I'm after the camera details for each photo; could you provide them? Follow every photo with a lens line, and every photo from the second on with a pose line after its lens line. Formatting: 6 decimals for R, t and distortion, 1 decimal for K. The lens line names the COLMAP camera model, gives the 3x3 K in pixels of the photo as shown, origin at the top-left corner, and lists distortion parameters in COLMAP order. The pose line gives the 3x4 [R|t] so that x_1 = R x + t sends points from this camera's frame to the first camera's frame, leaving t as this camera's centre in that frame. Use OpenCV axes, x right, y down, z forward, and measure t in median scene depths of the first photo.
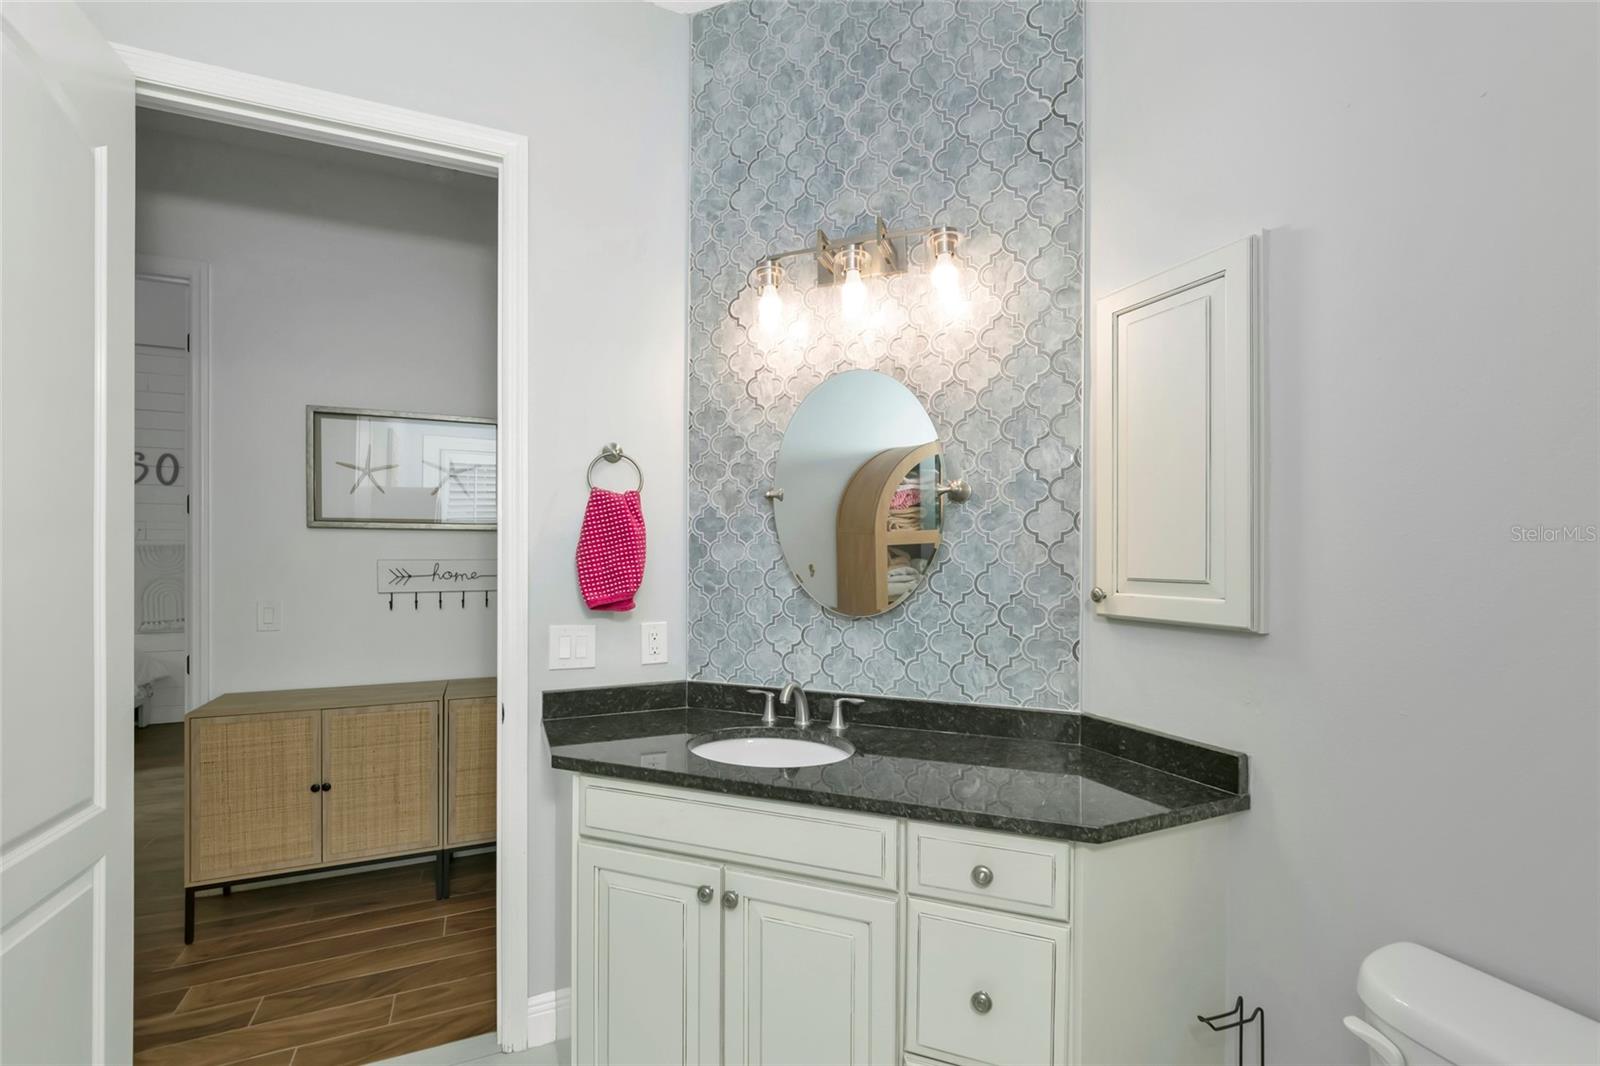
lens RADIAL K [[689.7, 0, 795.7], [0, 689.7, 549.7], [0, 0, 1]] dist [-0.001333, 0.000992]
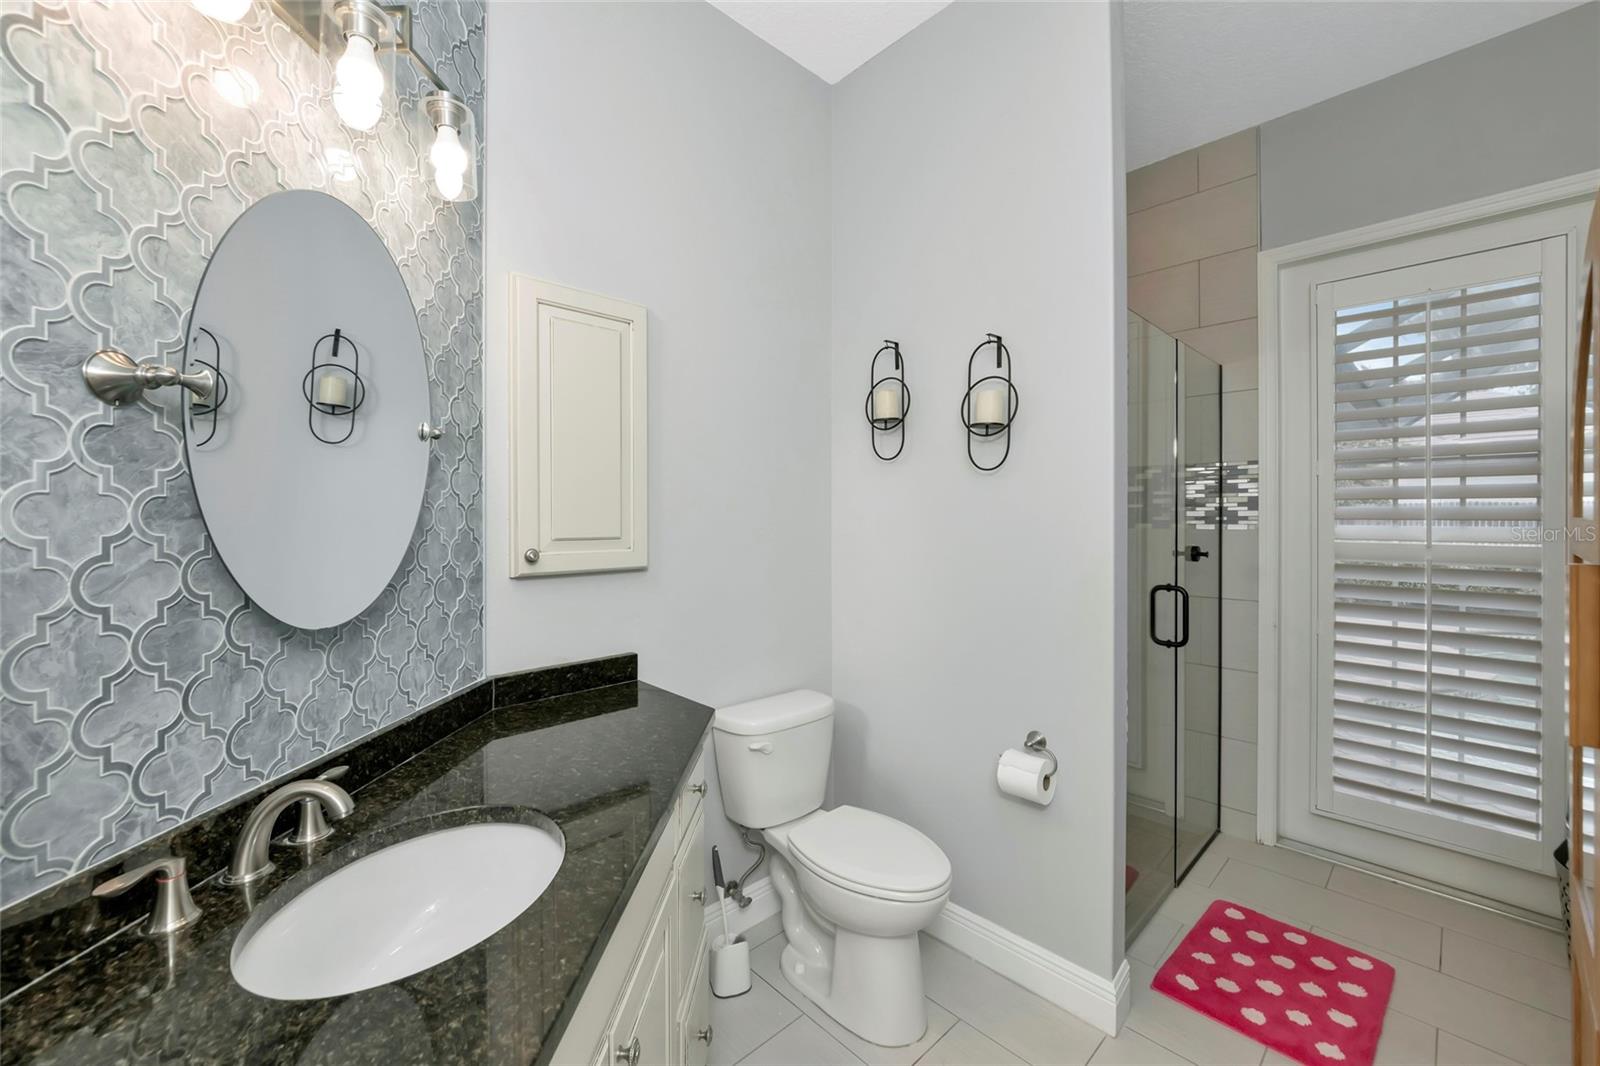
lens RADIAL K [[647.5, 0, 799.2], [0, 647.5, 520.7], [0, 0, 1]] dist [0.002161, -0.000042]
pose [[-0.332728, -0.008037, 0.942989, -0.528191], [-0.007115, 0.999957, 0.006012, 0.000975], [-0.942996, -0.004709, -0.332771, 0.773591]]
